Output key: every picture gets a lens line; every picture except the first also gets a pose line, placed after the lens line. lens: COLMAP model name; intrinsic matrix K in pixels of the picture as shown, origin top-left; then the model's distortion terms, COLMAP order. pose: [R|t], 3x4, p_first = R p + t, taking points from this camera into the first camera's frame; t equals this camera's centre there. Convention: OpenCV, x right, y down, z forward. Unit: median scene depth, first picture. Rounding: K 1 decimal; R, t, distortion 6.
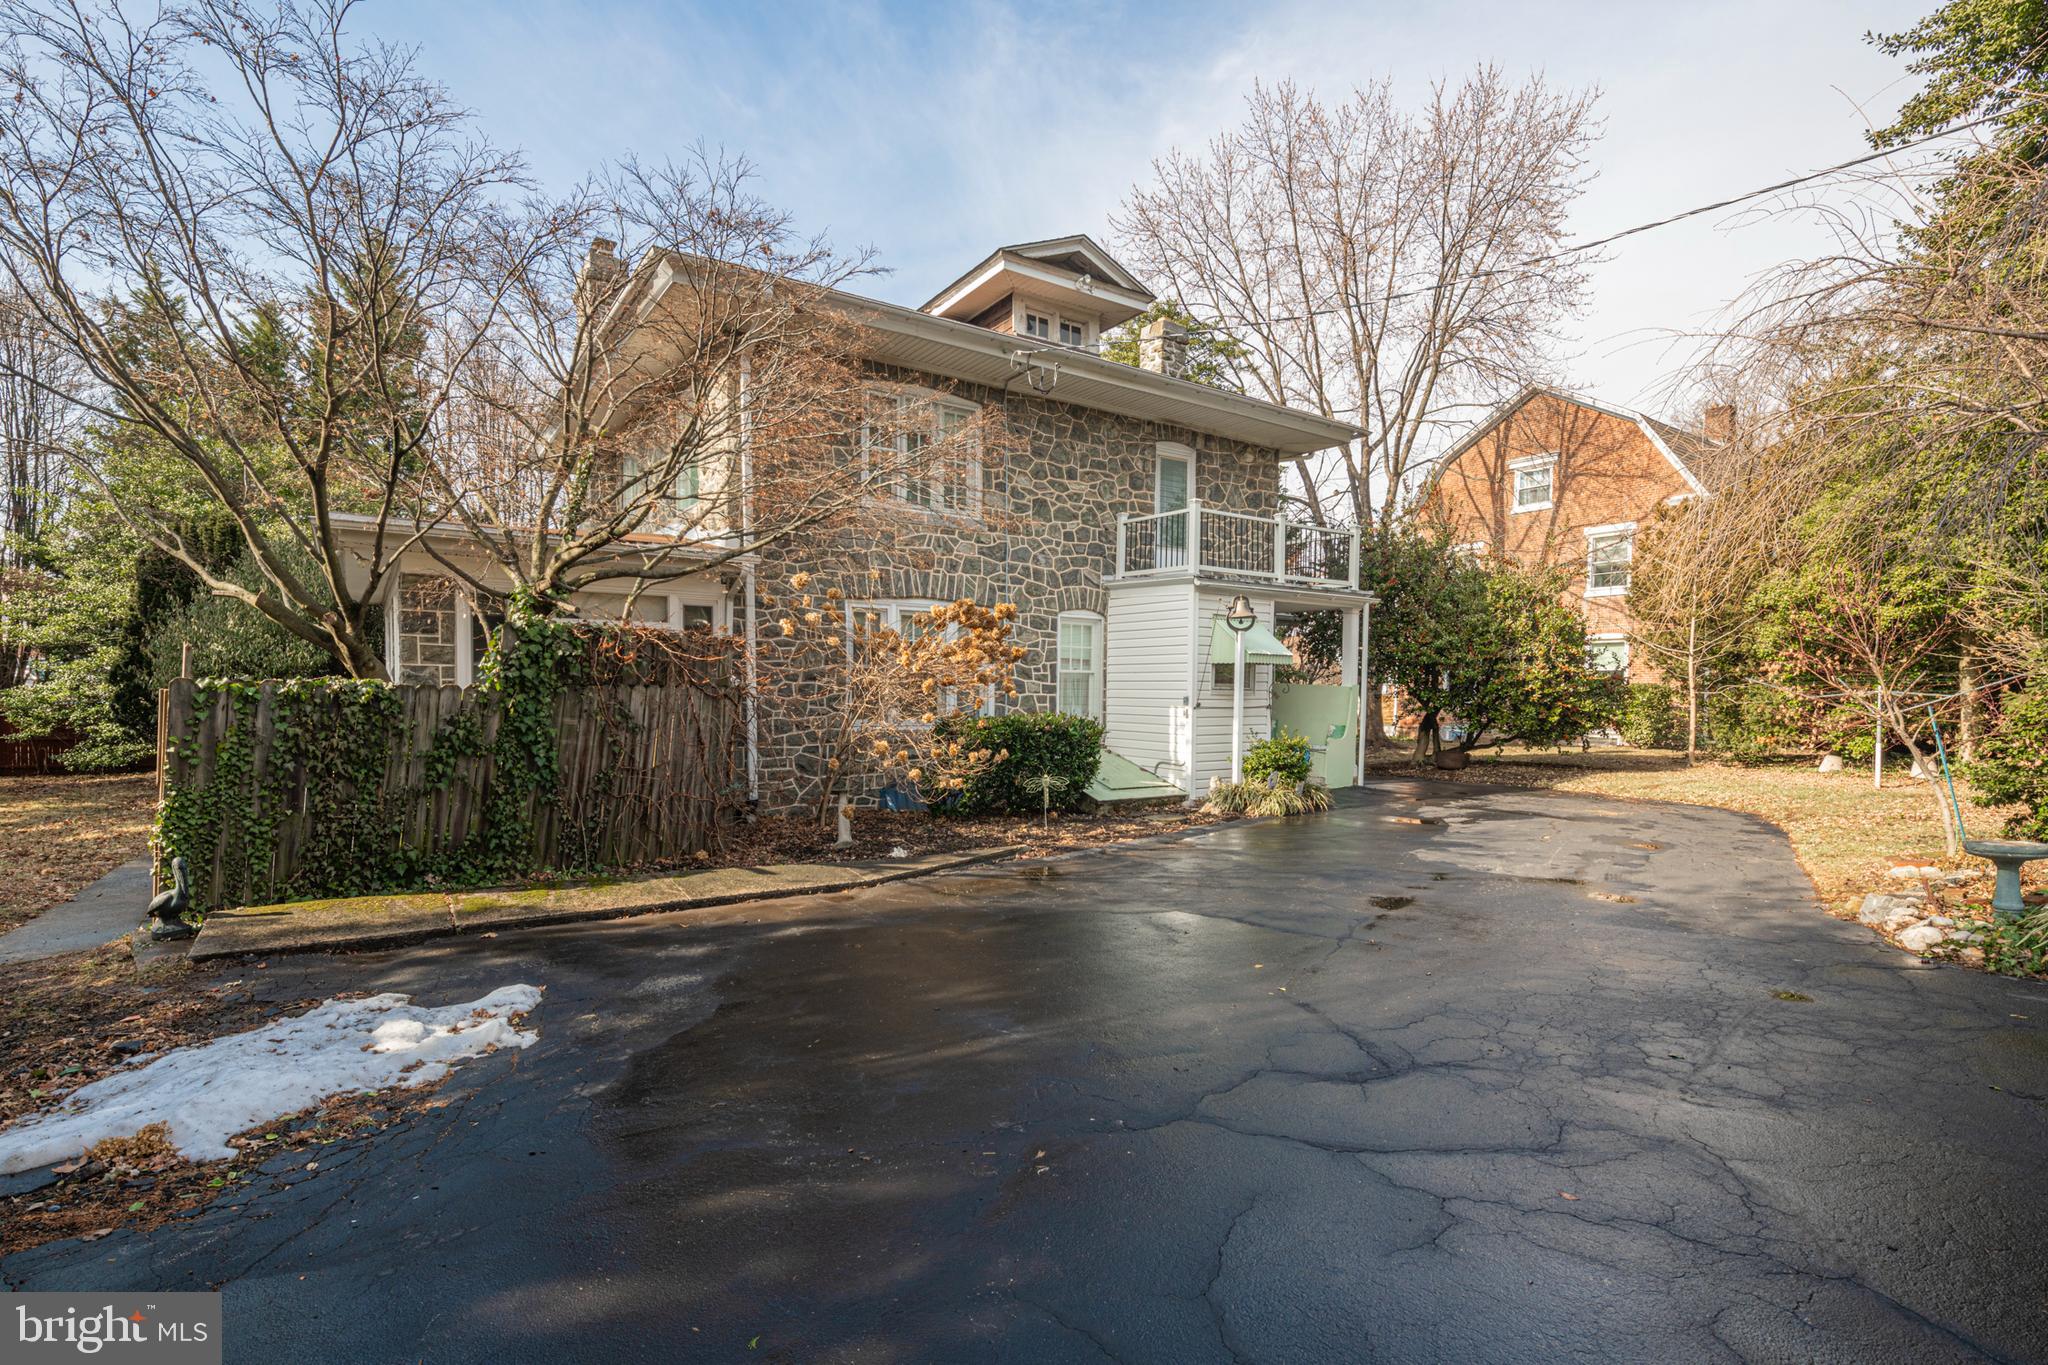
lens RADIAL K [[955.5, 0, 1019.1], [0, 955.5, 722.9], [0, 0, 1]] dist [-0.000146, -0.000047]
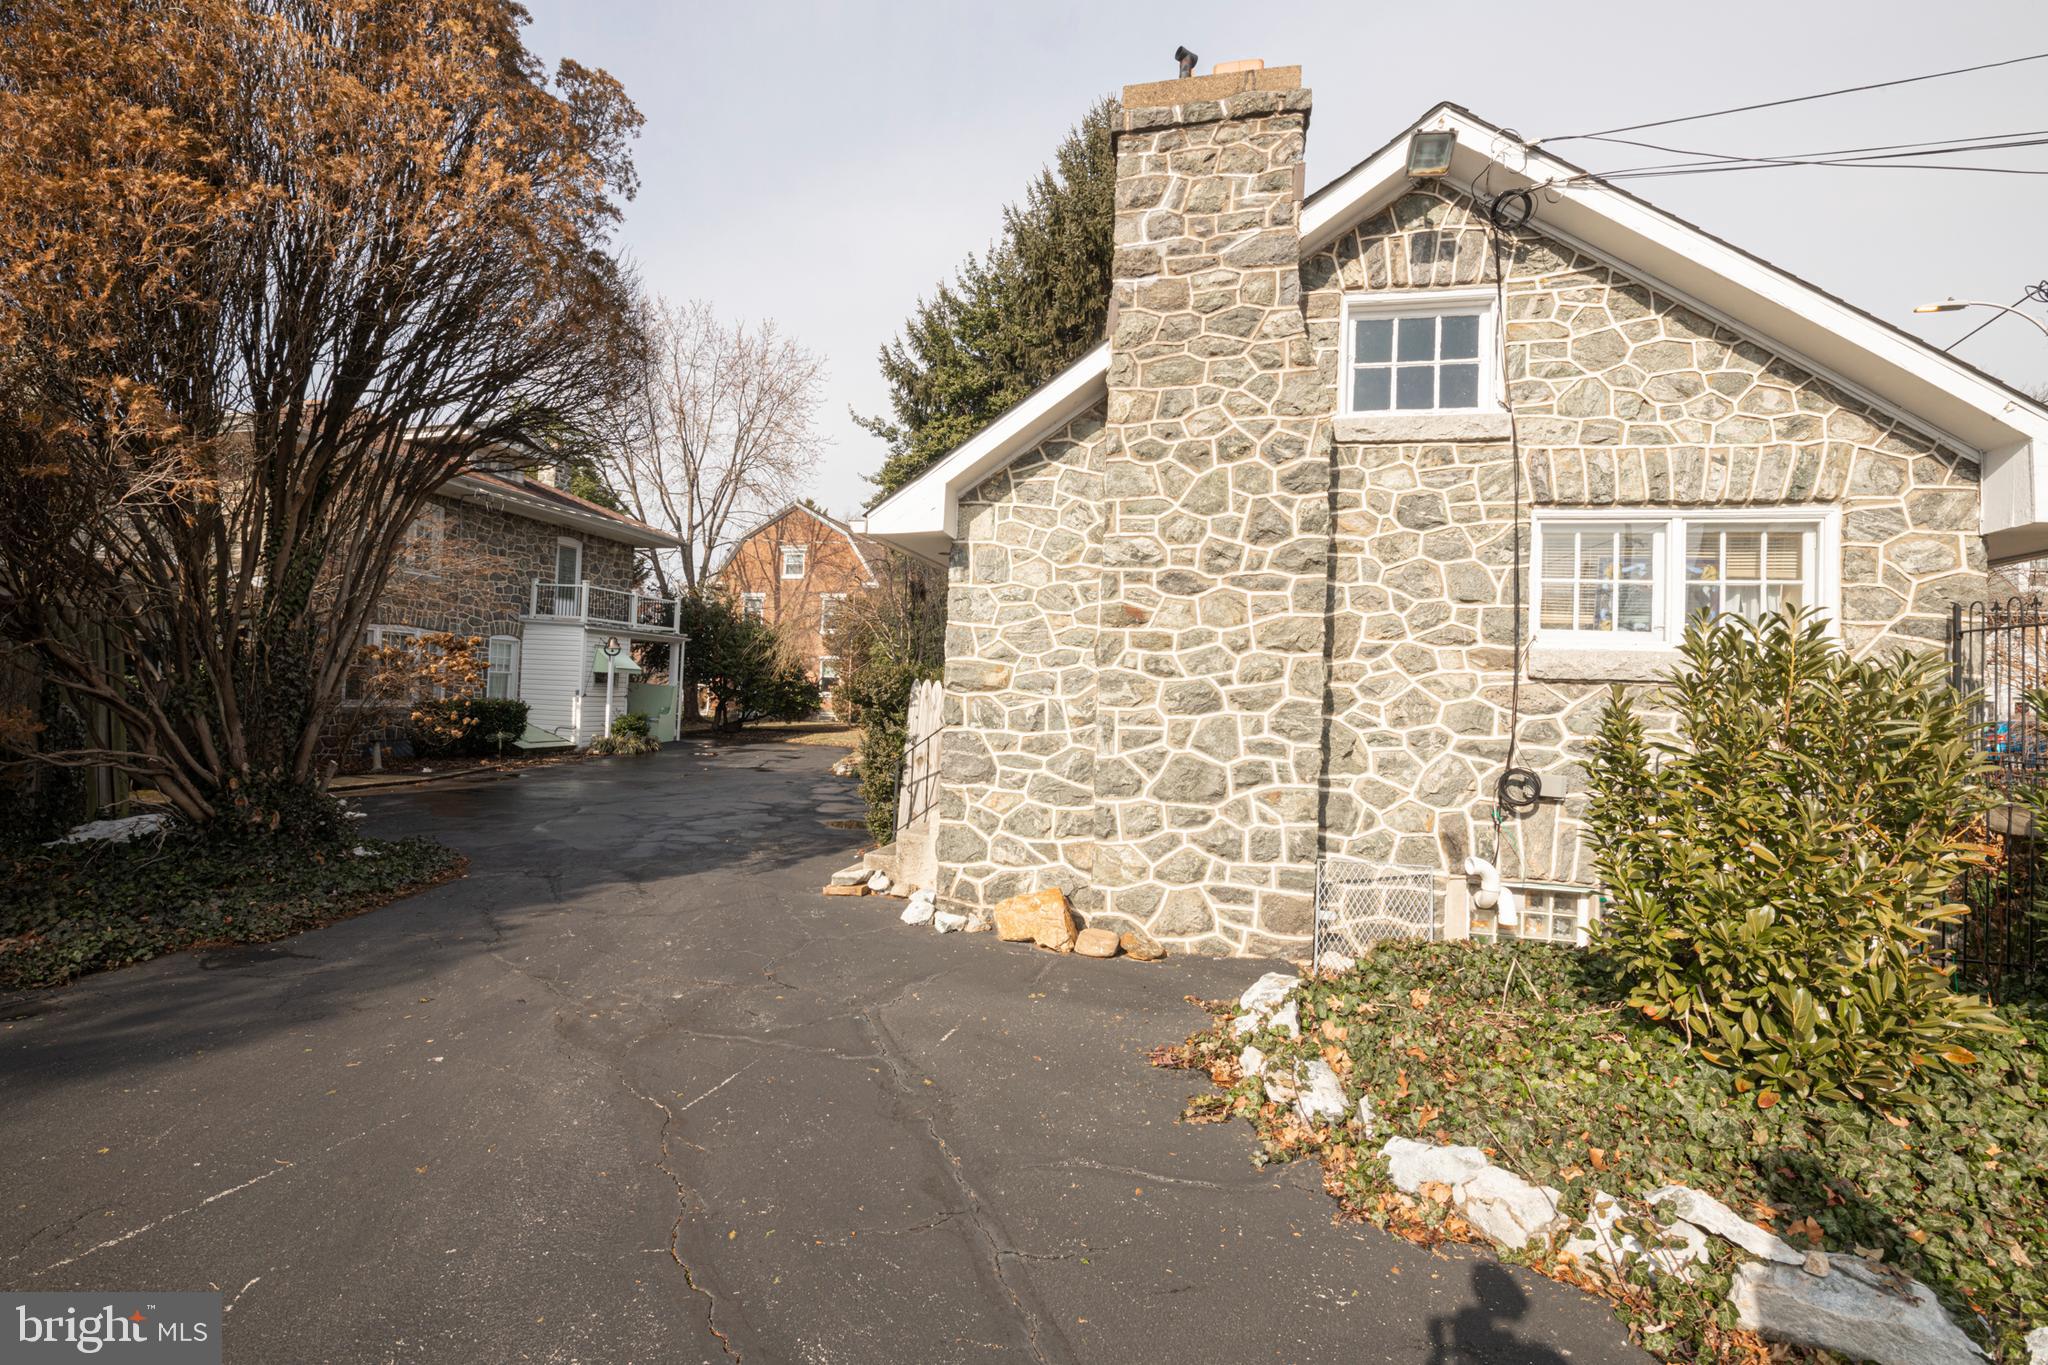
lens RADIAL K [[819.4, 0, 1031.1], [0, 819.4, 686.2], [0, 0, 1]] dist [-0.016249, -0.000996]
pose [[0.739592, 0.028227, 0.672463, -0.192725], [-0.008768, 0.999439, -0.032309, 0.005974], [-0.672998, 0.017999, 0.739425, -0.600593]]
